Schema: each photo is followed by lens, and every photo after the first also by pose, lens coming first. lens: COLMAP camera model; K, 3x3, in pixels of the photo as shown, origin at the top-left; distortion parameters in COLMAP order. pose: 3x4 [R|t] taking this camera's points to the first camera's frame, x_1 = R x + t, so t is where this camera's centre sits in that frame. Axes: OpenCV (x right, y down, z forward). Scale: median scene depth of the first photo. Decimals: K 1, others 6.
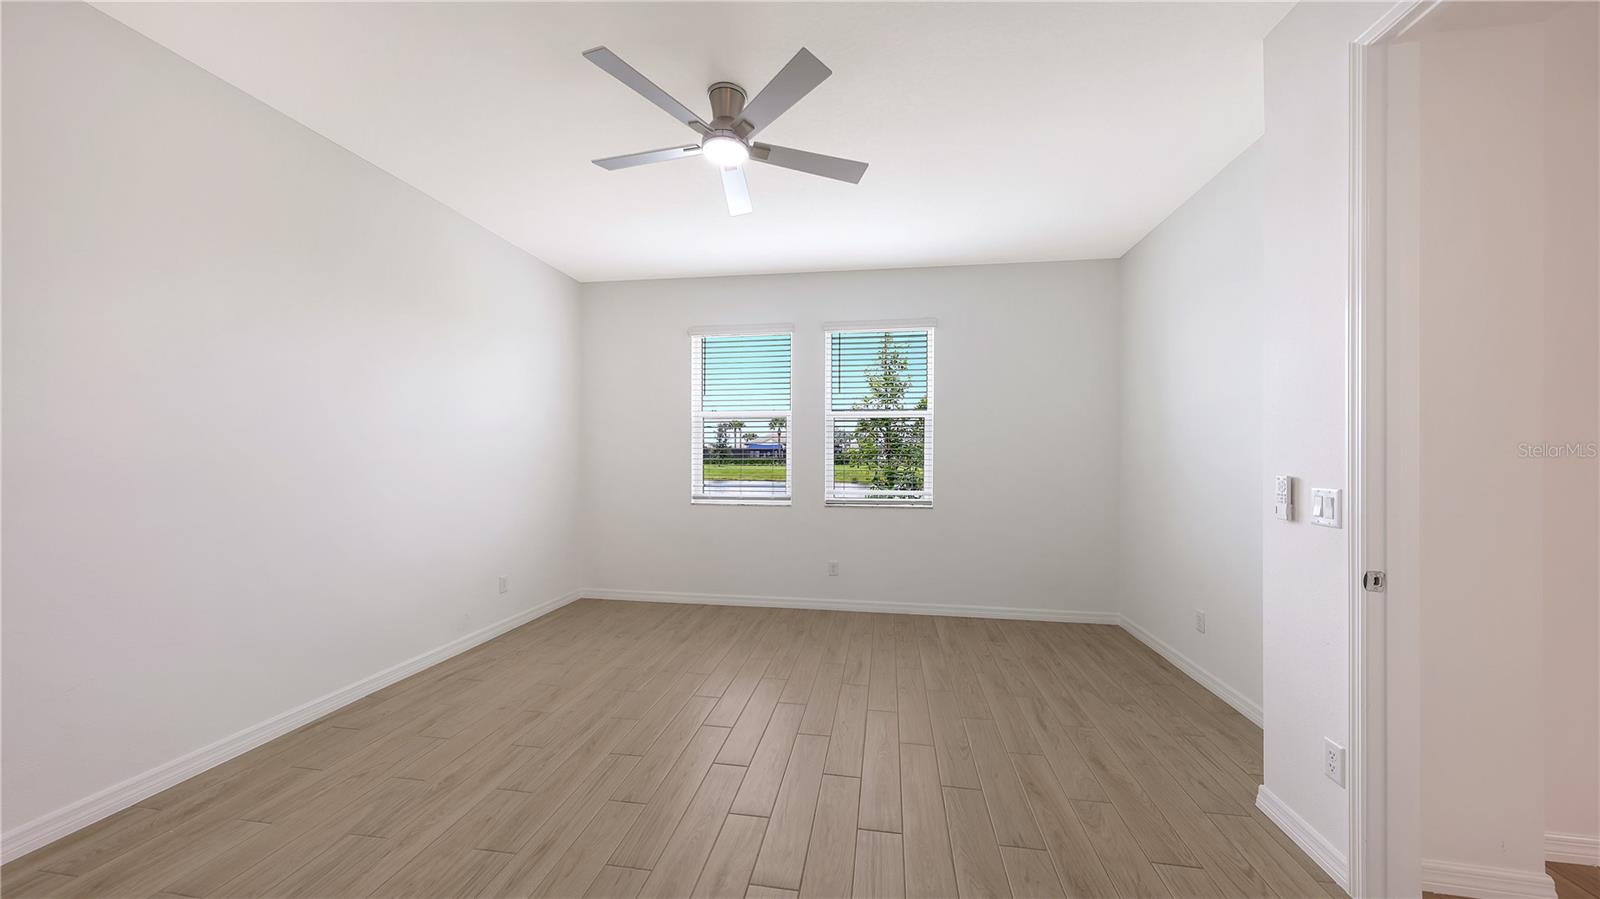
lens RADIAL K [[554.5, 0, 799.1], [0, 554.5, 450.2], [0, 0, 1]] dist [0.001291, -0.000262]
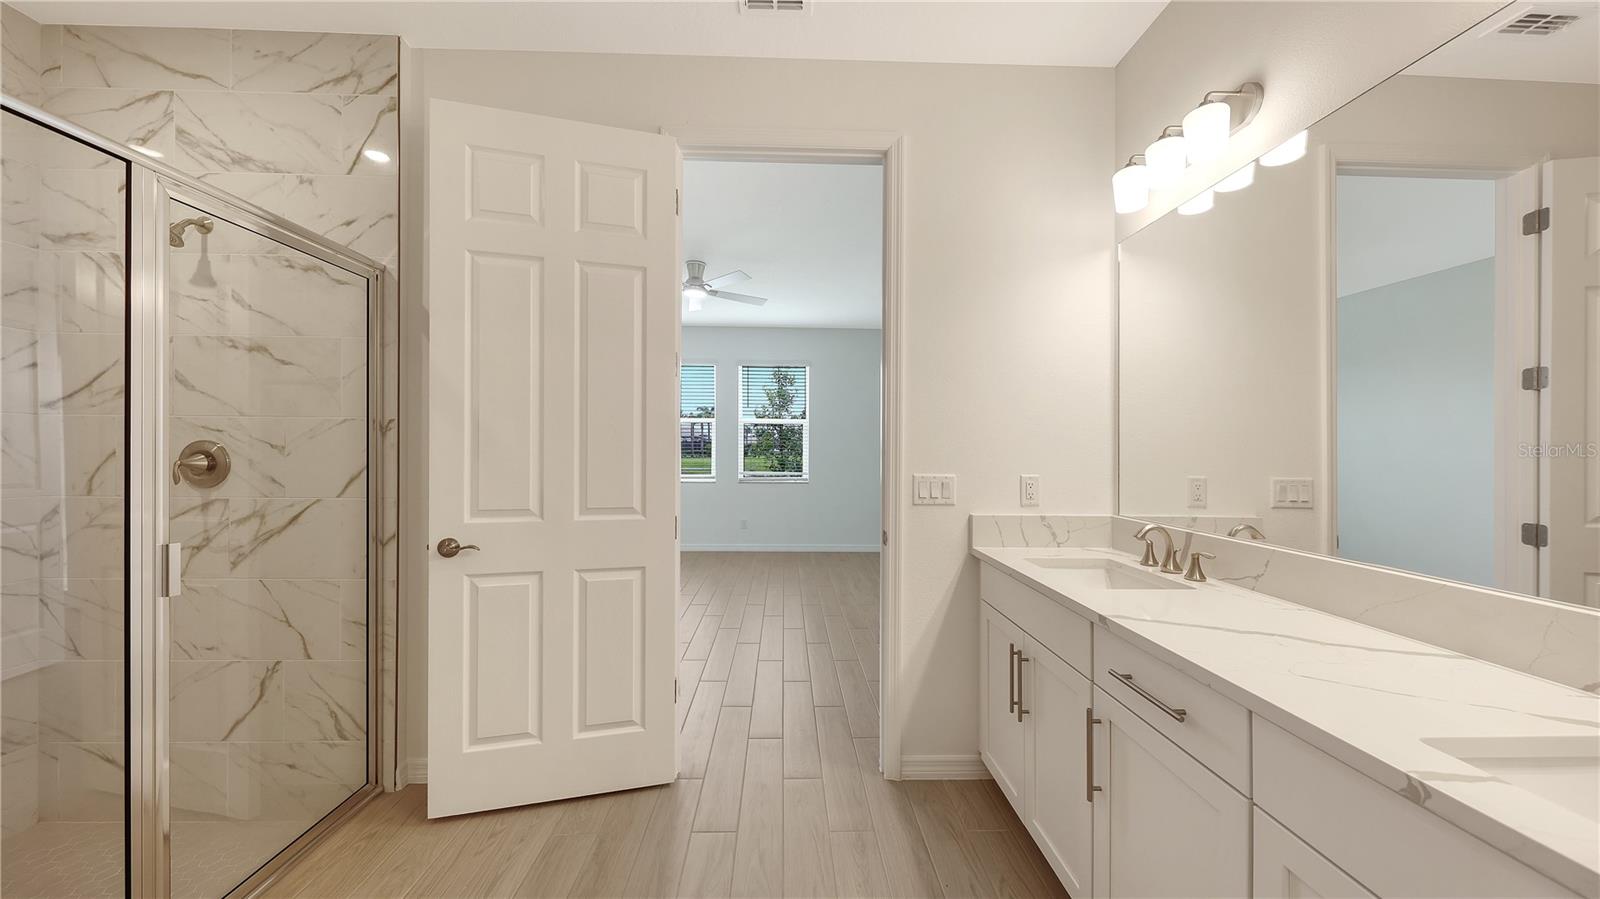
lens RADIAL K [[554.5, 0, 801.4], [0, 554.5, 448.3], [0, 0, 1]] dist [0.001291, -0.000262]
pose [[0.982073, -0.003056, 0.188475, -0.080334], [0.000625, 0.999916, 0.012956, -0.014005], [-0.188498, -0.012606, 0.981993, -0.596040]]
